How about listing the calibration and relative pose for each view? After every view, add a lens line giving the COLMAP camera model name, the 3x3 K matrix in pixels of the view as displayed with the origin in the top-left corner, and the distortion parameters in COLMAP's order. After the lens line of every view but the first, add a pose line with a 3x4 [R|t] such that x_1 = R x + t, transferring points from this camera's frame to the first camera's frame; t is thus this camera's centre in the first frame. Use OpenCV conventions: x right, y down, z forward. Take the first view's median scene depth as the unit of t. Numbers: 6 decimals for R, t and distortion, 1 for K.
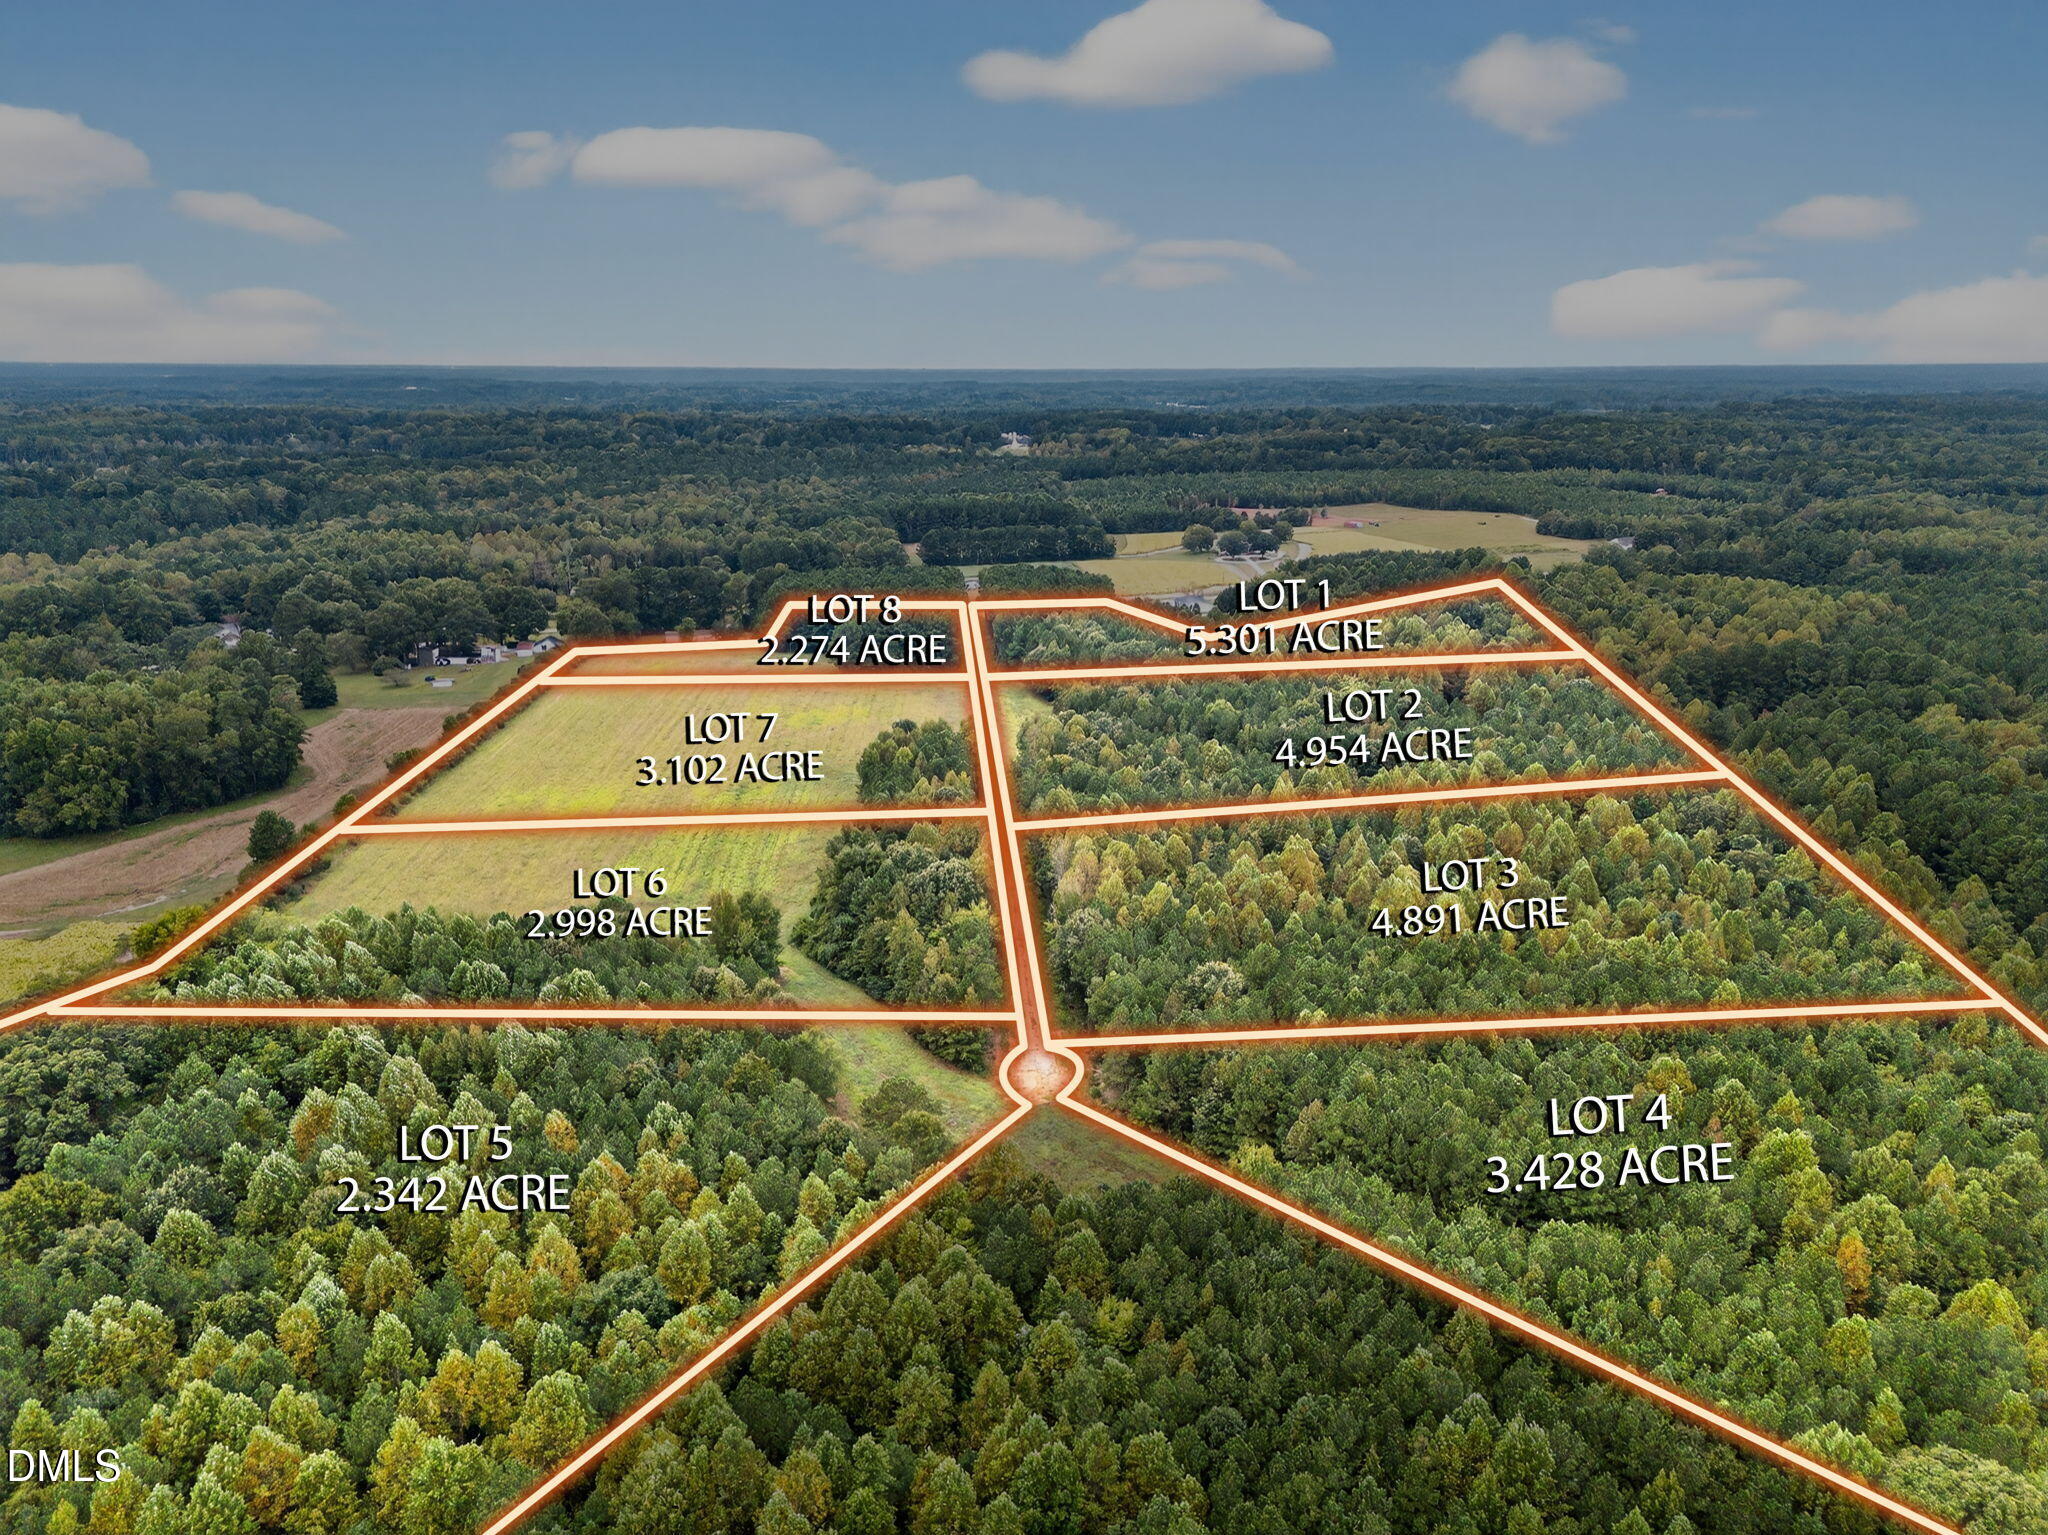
lens RADIAL K [[1442.5, 0, 1028.6], [0, 1442.5, 780.9], [0, 0, 1]] dist [0.067996, -0.050763]
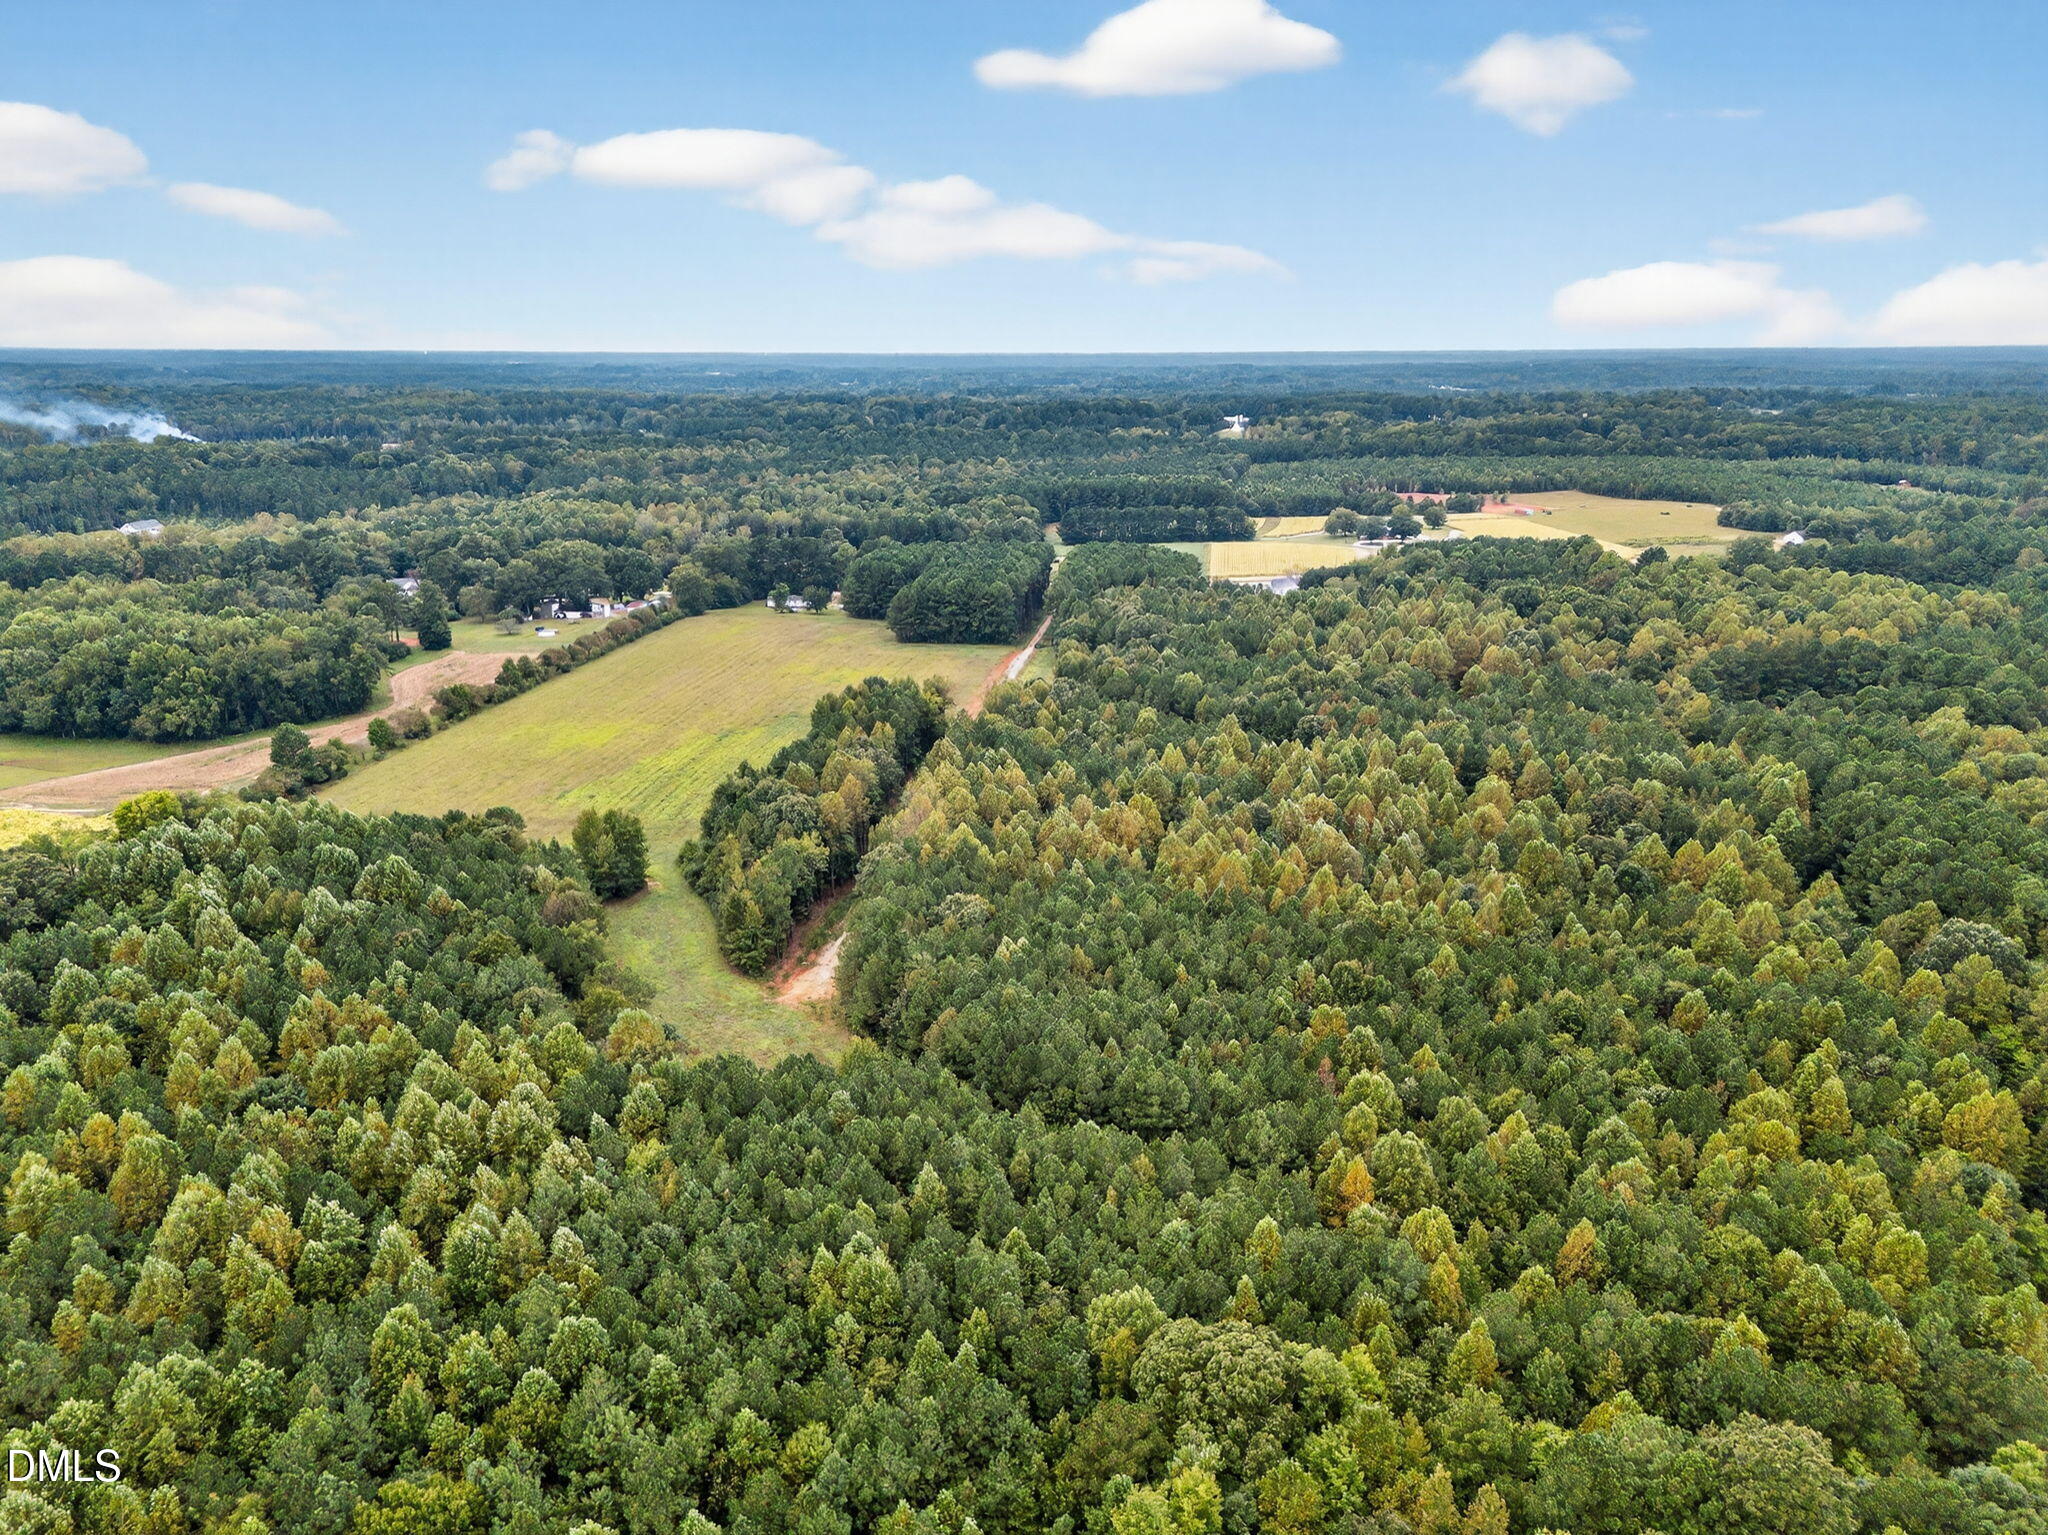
lens RADIAL K [[1461.4, 0, 1025.9], [0, 1461.4, 703.9], [0, 0, 1]] dist [0.072284, -0.043276]
pose [[0.979739, 0.045505, -0.195039, 0.169810], [-0.053623, 0.997892, -0.036545, 0.008854], [0.192965, 0.046263, 0.980114, -0.039298]]
